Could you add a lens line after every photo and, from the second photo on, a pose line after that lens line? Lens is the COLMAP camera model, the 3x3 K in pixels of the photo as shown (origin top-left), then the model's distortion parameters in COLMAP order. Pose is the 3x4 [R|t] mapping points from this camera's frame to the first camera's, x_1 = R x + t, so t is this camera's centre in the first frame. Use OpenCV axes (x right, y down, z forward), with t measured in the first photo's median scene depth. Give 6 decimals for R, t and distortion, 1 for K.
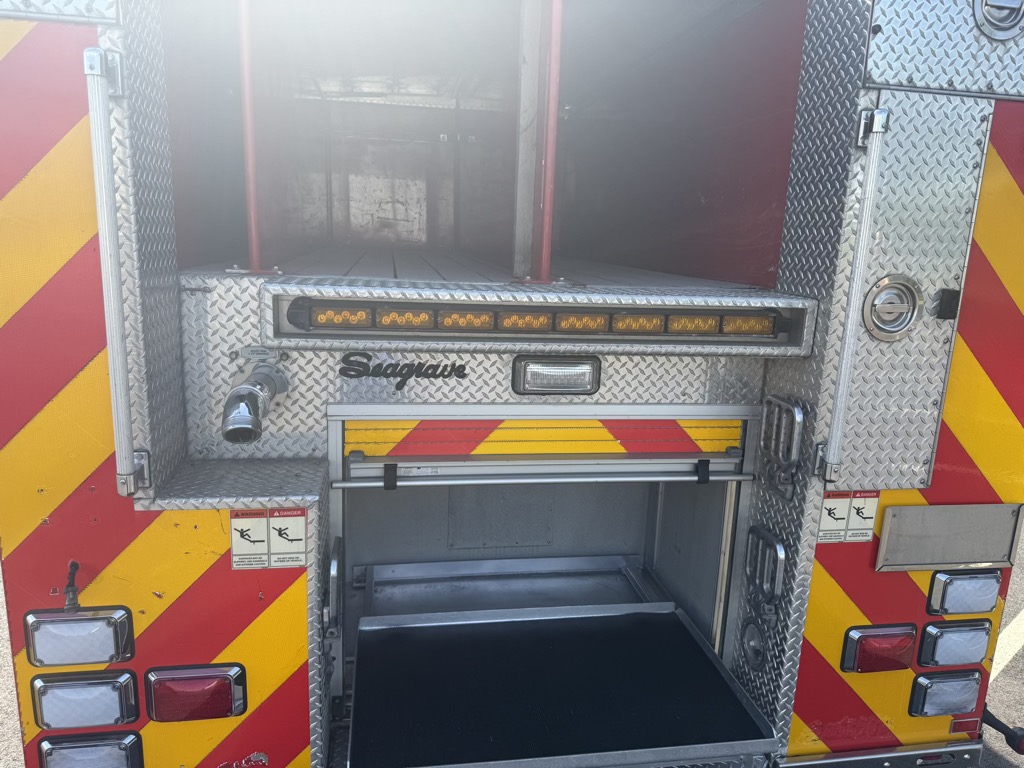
lens RADIAL K [[709.2, 0, 517.0], [0, 709.2, 389.0], [0, 0, 1]] dist [-0.002176, -0.012890]
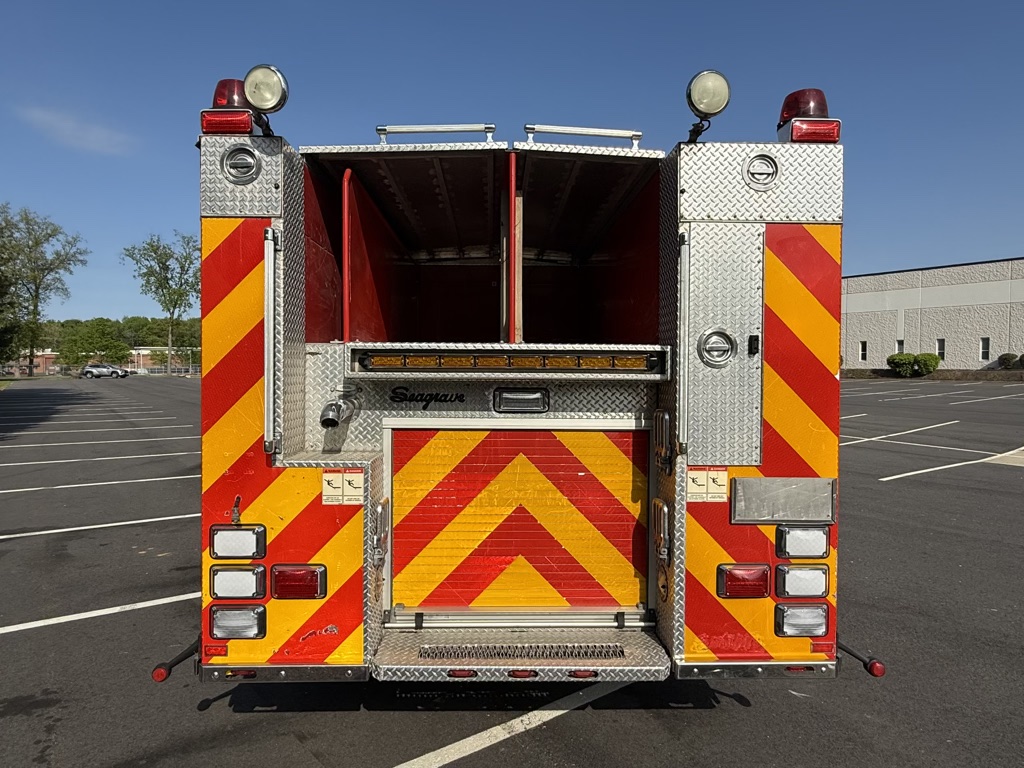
lens RADIAL K [[597.6, 0, 508.2], [0, 597.6, 383.5], [0, 0, 1]] dist [-0.026459, -0.000315]
pose [[0.989830, -0.032465, -0.138499, 0.250397], [0.004458, 0.980211, -0.197904, 0.243530], [0.142183, 0.195274, 0.970388, -0.393277]]
